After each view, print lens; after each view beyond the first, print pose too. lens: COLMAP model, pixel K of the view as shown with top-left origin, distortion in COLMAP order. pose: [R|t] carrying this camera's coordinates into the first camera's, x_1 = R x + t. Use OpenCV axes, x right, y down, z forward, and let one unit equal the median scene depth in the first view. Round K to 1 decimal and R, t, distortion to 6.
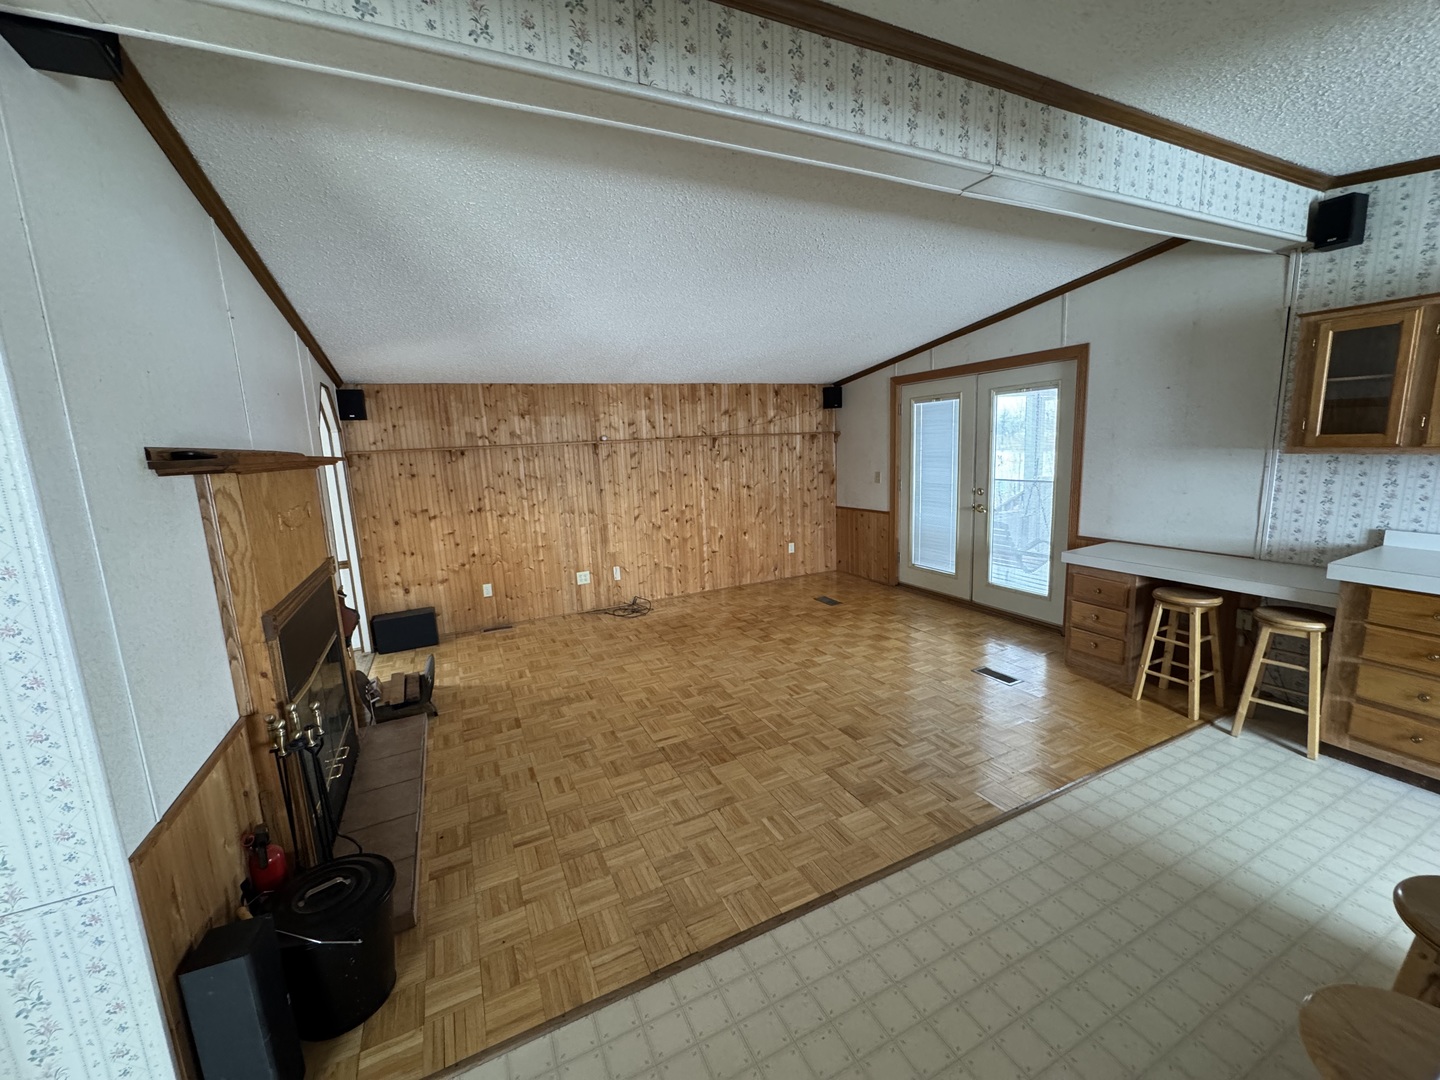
lens RADIAL K [[572.2, 0, 719.5], [0, 572.2, 540.7], [0, 0, 1]] dist [-0.003678, 0.000133]
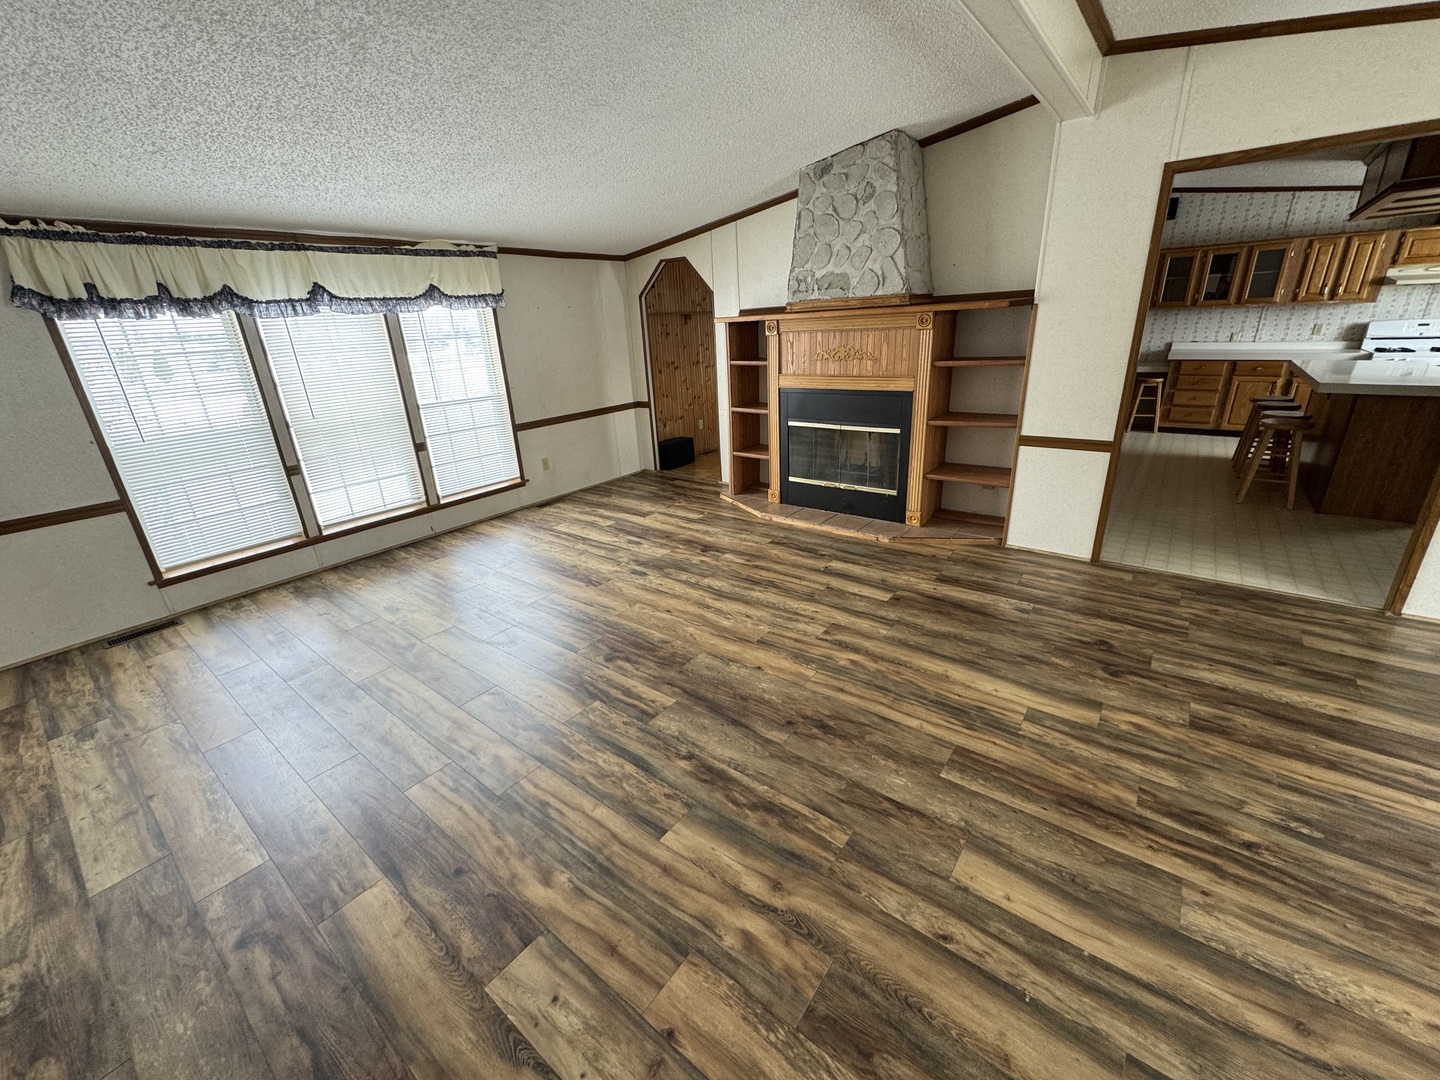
lens RADIAL K [[572.2, 0, 723.4], [0, 572.2, 540.4], [0, 0, 1]] dist [-0.003678, 0.000133]
pose [[0.895333, -0.157898, 0.416471, -1.069549], [0.083862, 0.978091, 0.190540, 0.112352], [-0.437432, -0.135671, 0.888958, -0.295639]]
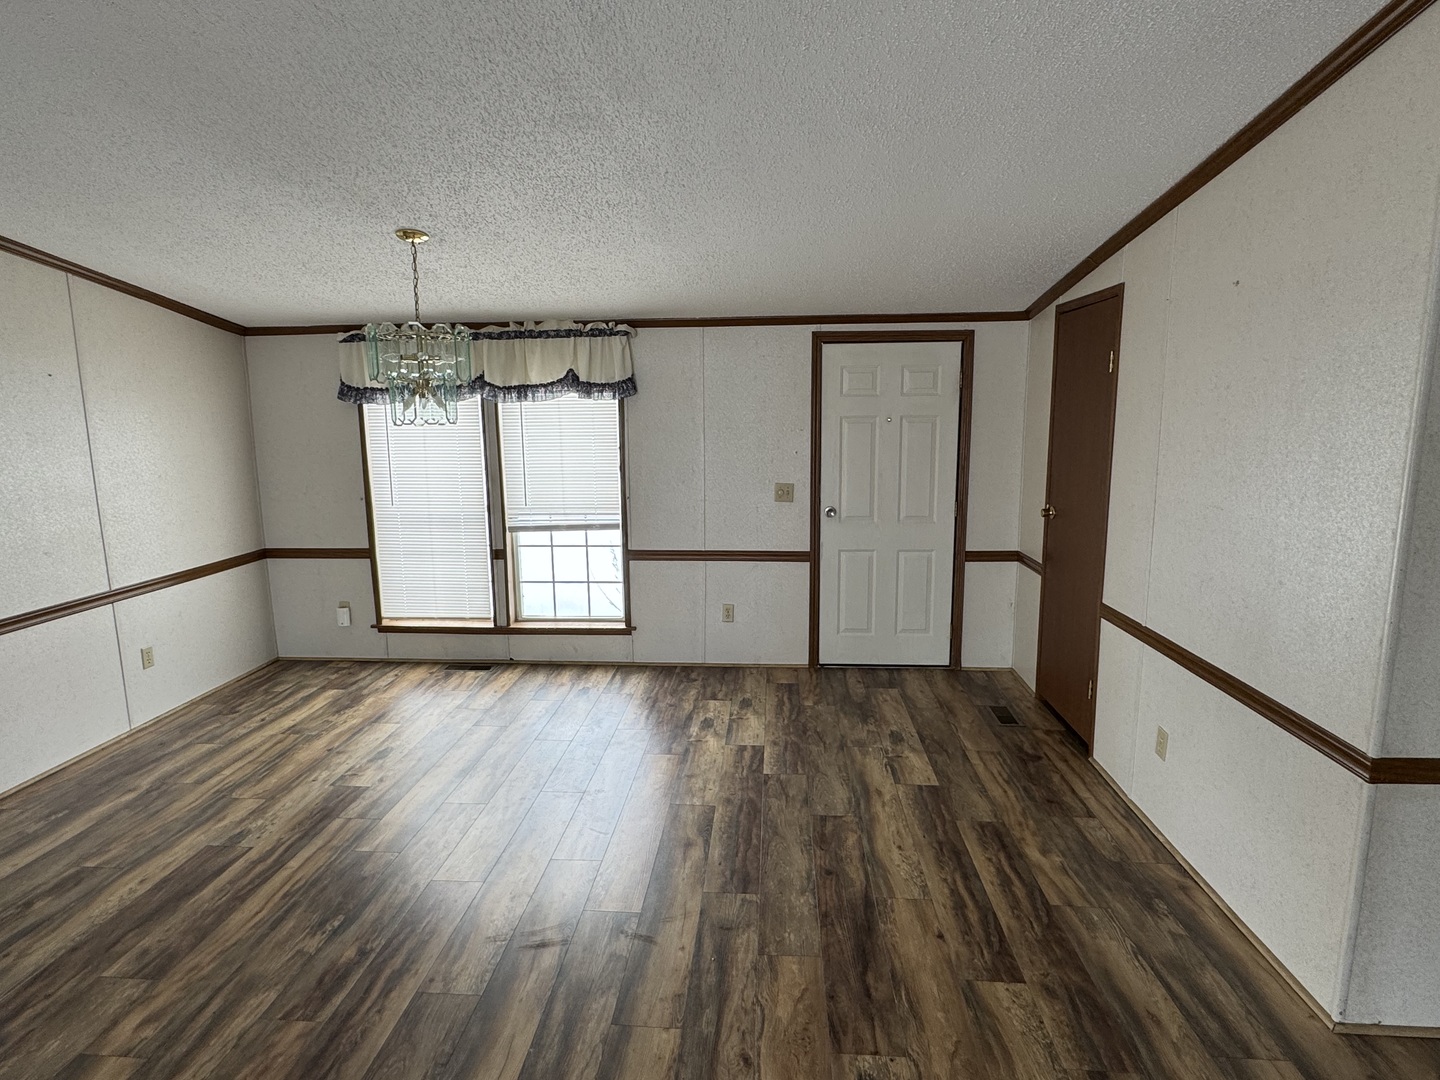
lens RADIAL K [[787.7, 0, 713.0], [0, 787.7, 542.4], [0, 0, 1]] dist [-0.006813, -0.001704]
pose [[-0.859160, -0.024559, 0.511117, -1.101423], [0.138496, 0.950407, 0.278471, 0.034130], [-0.492607, 0.310039, -0.813151, 0.071373]]
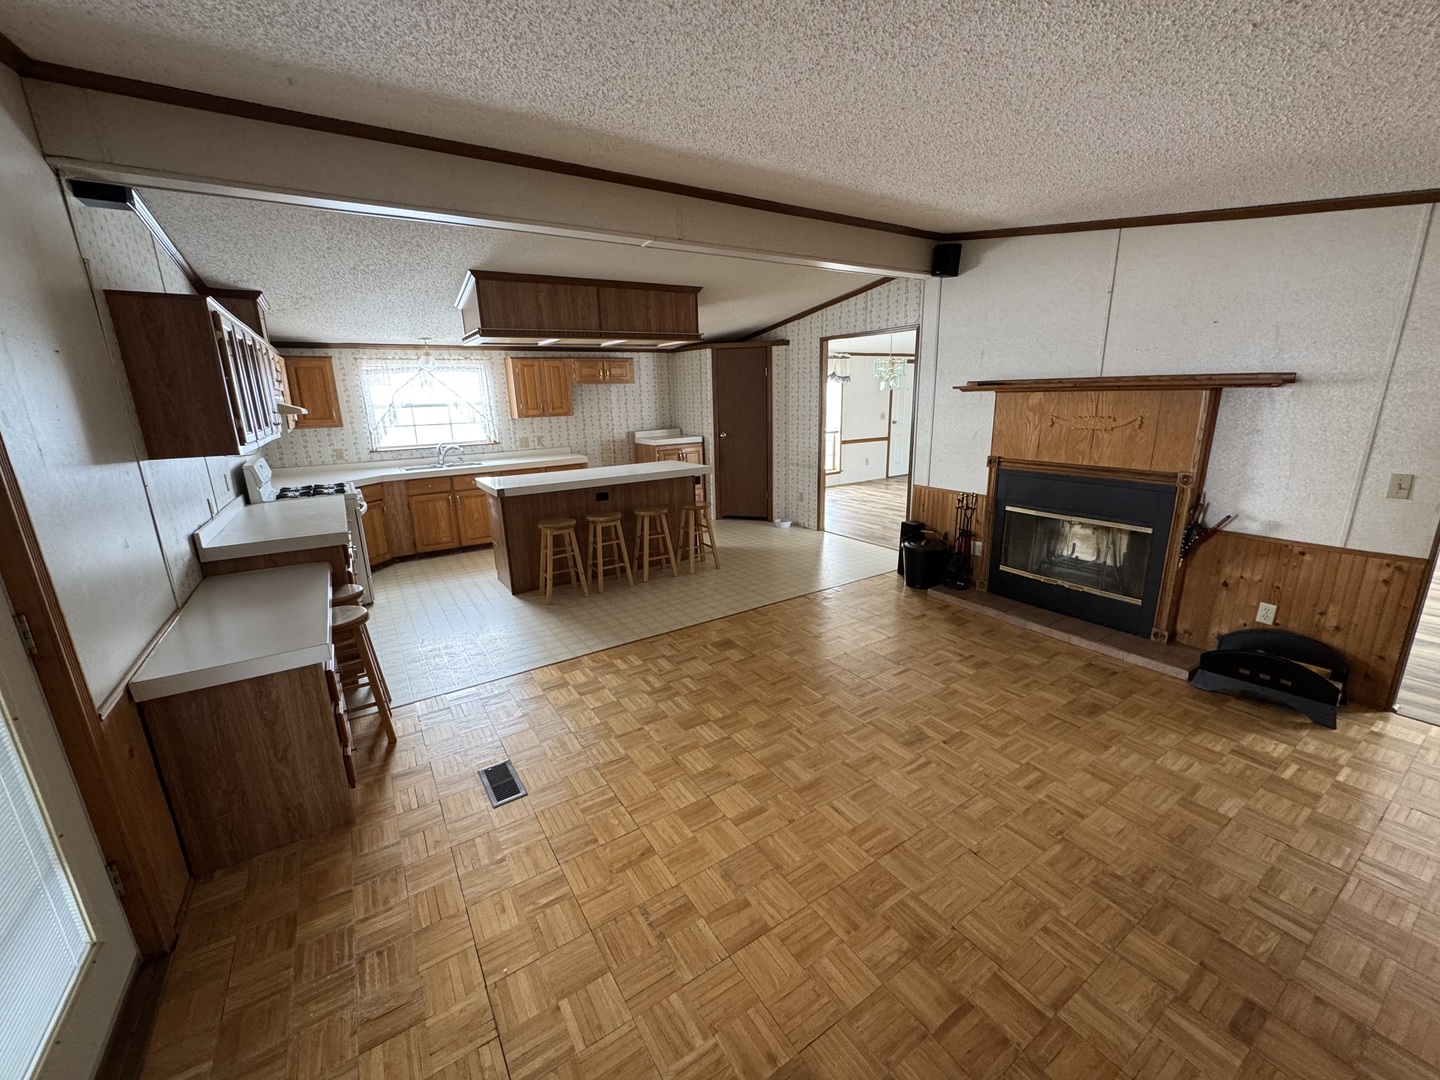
lens RADIAL K [[572.2, 0, 719.9], [0, 572.2, 540.2], [0, 0, 1]] dist [-0.003678, 0.000133]
pose [[-0.988860, 0.103693, -0.106789, 0.219299], [0.050698, 0.909164, 0.413341, -0.222097], [0.139949, 0.403323, -0.904293, 1.203731]]
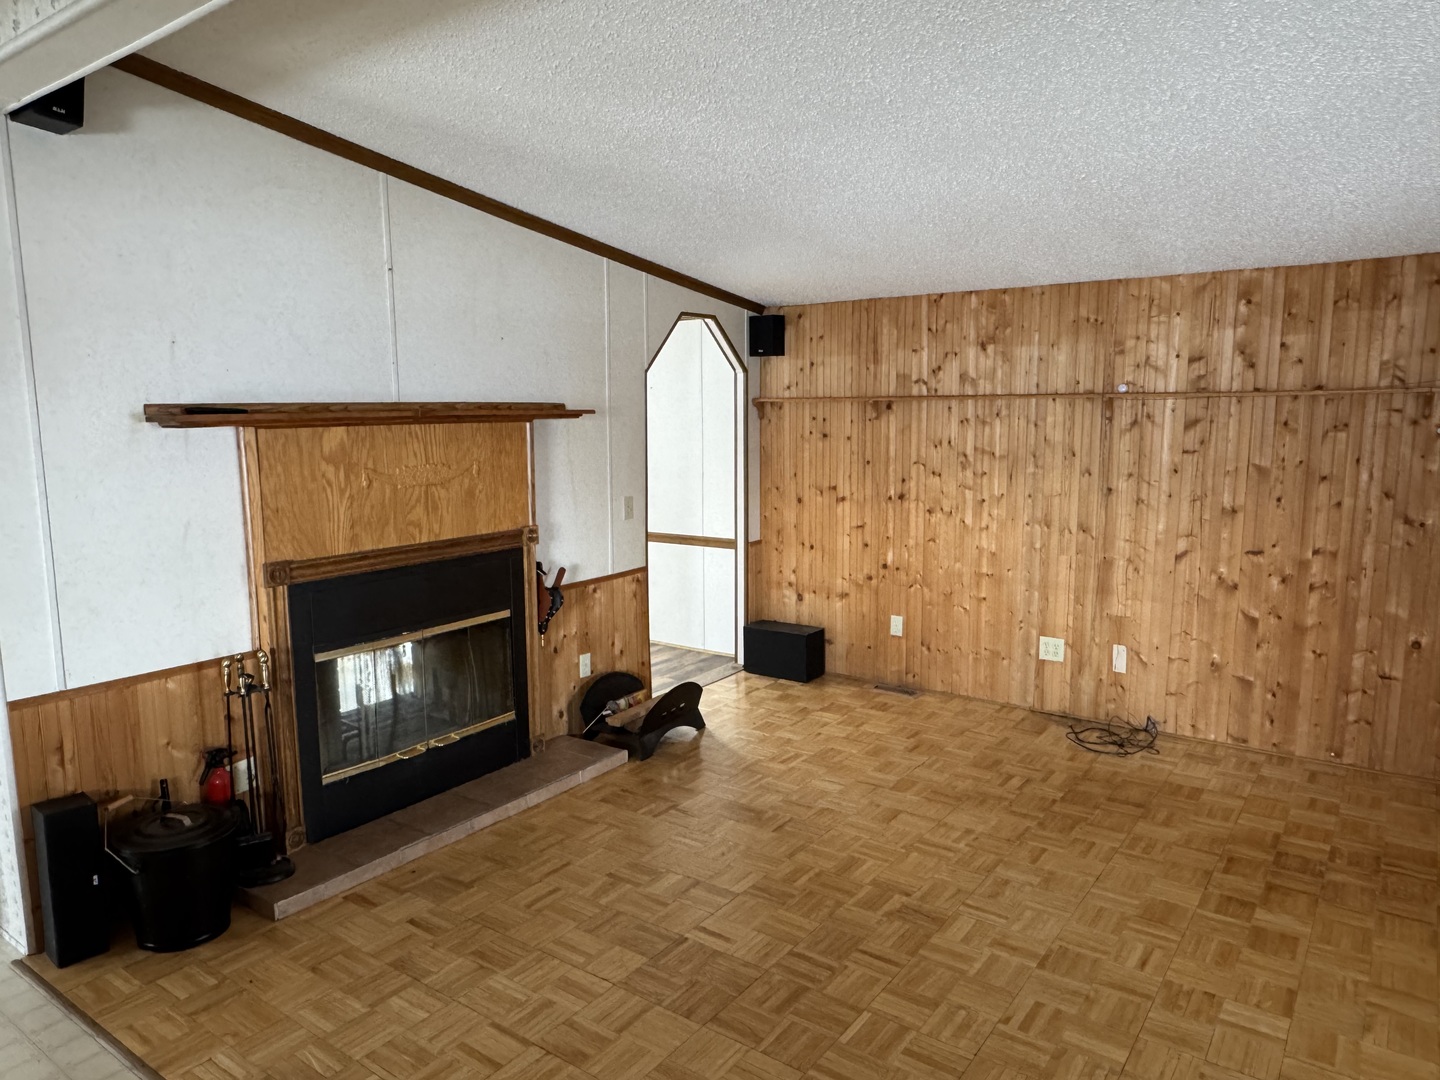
lens RADIAL K [[967.1, 0, 706.0], [0, 967.1, 545.4], [0, 0, 1]] dist [0.002909, -0.001452]
pose [[0.468729, 0.170122, -0.866805, 0.441769], [-0.160528, 0.981345, 0.105796, -0.086379], [0.868633, 0.089557, 0.487294, 0.326675]]
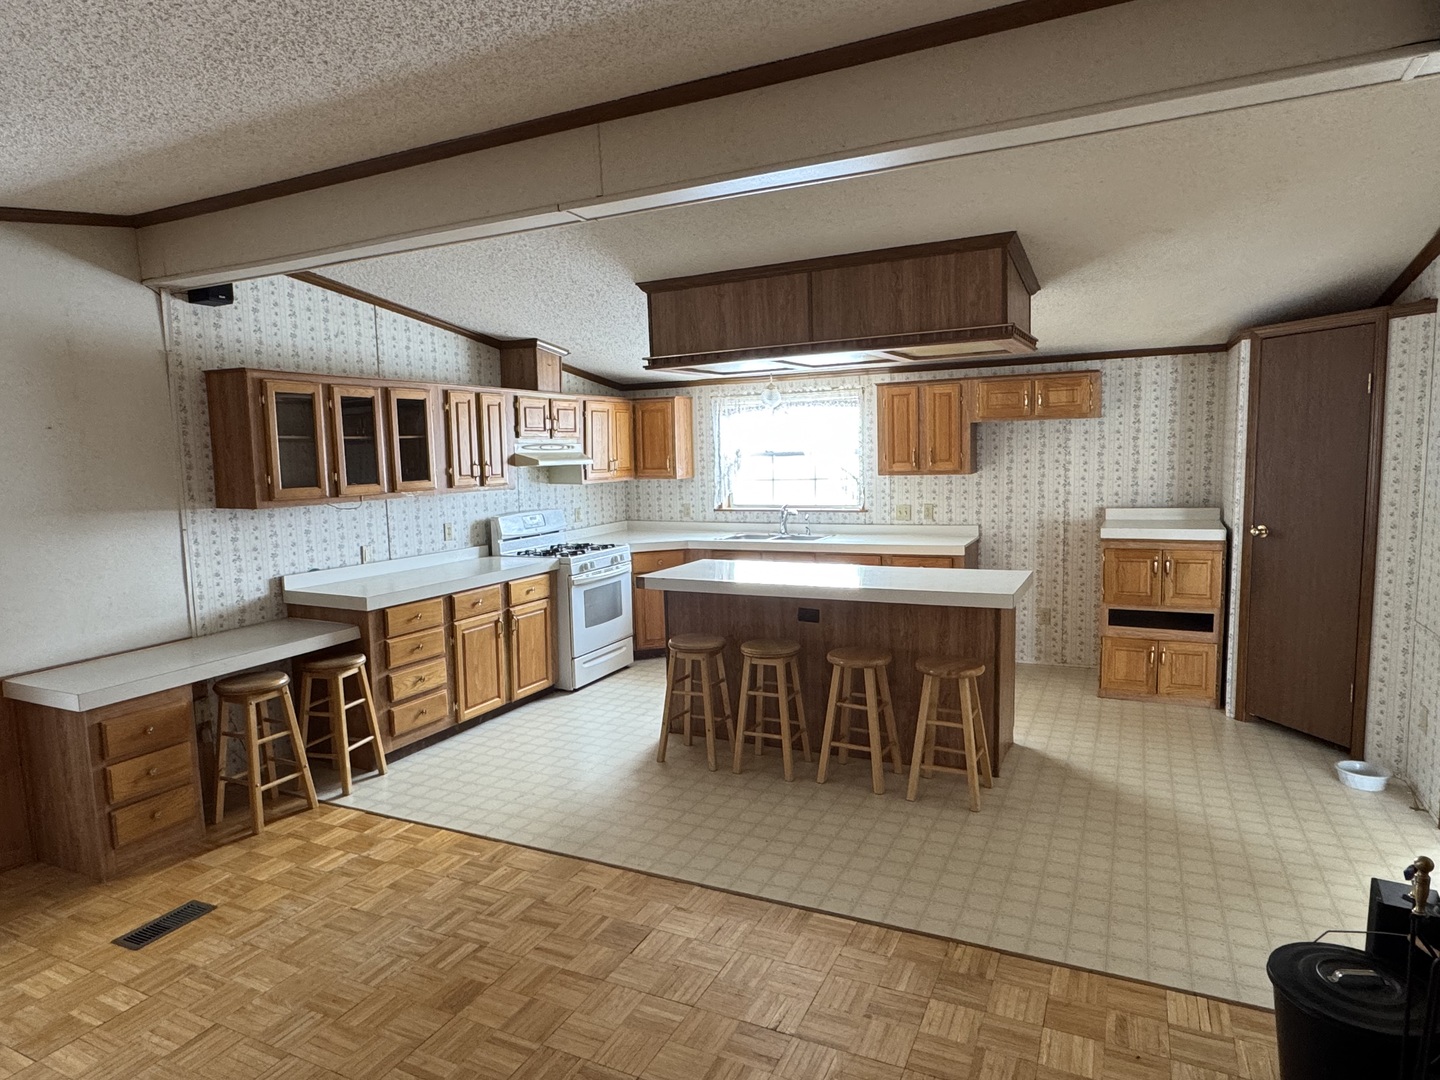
lens RADIAL K [[863.3, 0, 713.0], [0, 863.3, 543.0], [0, 0, 1]] dist [0.000491, 0.001050]
pose [[-0.617722, -0.021191, 0.786111, -0.375287], [0.189592, 0.966137, 0.175024, -0.126249], [-0.763200, 0.257157, -0.592787, 0.787848]]
